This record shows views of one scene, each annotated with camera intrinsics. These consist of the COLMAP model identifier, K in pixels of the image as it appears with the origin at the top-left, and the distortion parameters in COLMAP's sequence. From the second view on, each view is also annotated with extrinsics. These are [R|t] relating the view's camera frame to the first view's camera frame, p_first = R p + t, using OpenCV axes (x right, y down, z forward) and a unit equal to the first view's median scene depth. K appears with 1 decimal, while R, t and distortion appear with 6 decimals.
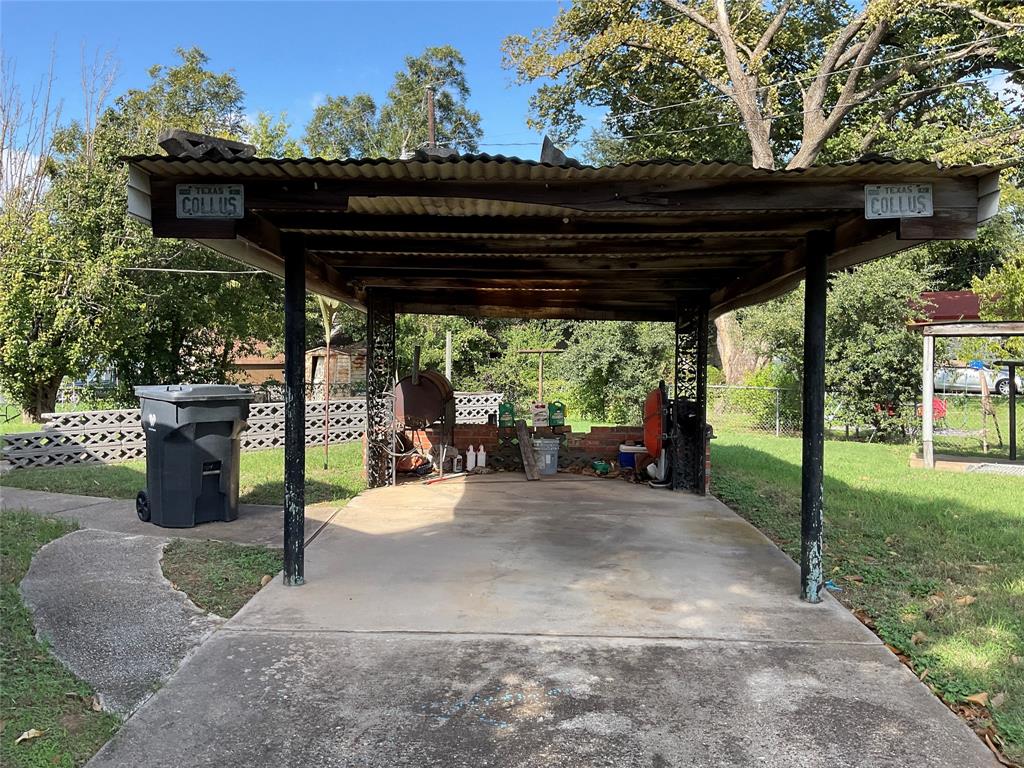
lens RADIAL K [[854.9, 0, 512.0], [0, 854.9, 384.0], [0, 0, 1]] dist [0.051386, -0.114079]
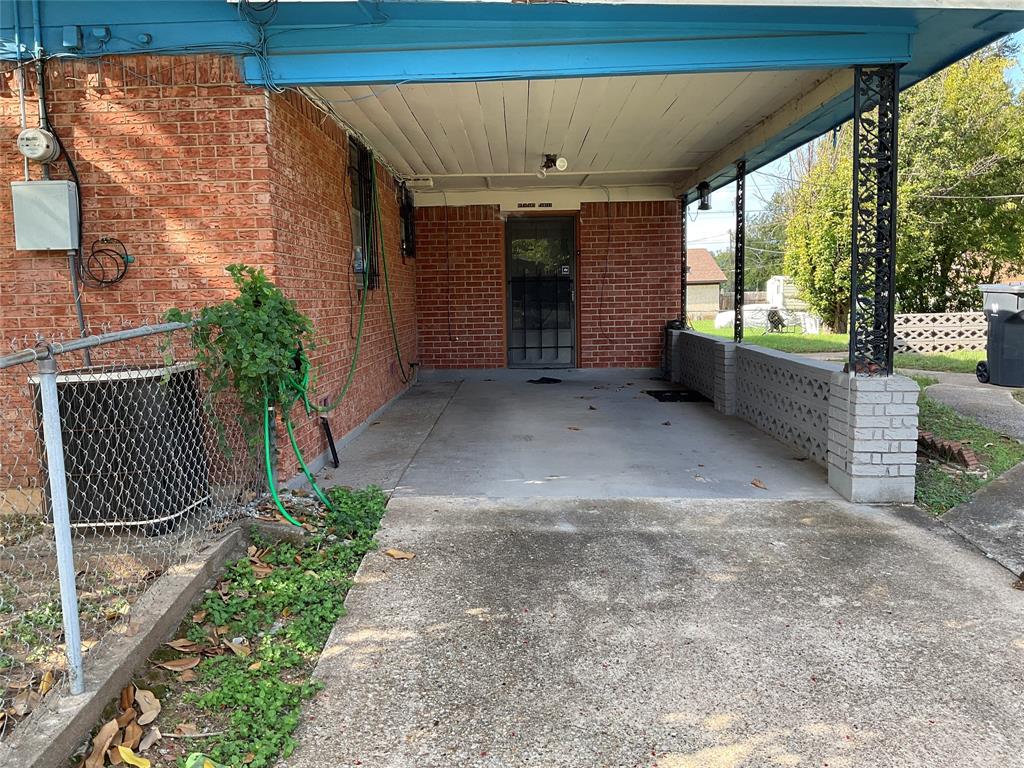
lens RADIAL K [[851.6, 0, 512.0], [0, 851.6, 384.0], [0, 0, 1]] dist [0.125705, -0.248223]
pose [[0.703117, 0.052298, -0.709148, 0.009503], [0.000956, 0.997221, 0.074491, 0.021713], [0.711074, -0.053054, 0.701113, -0.193180]]
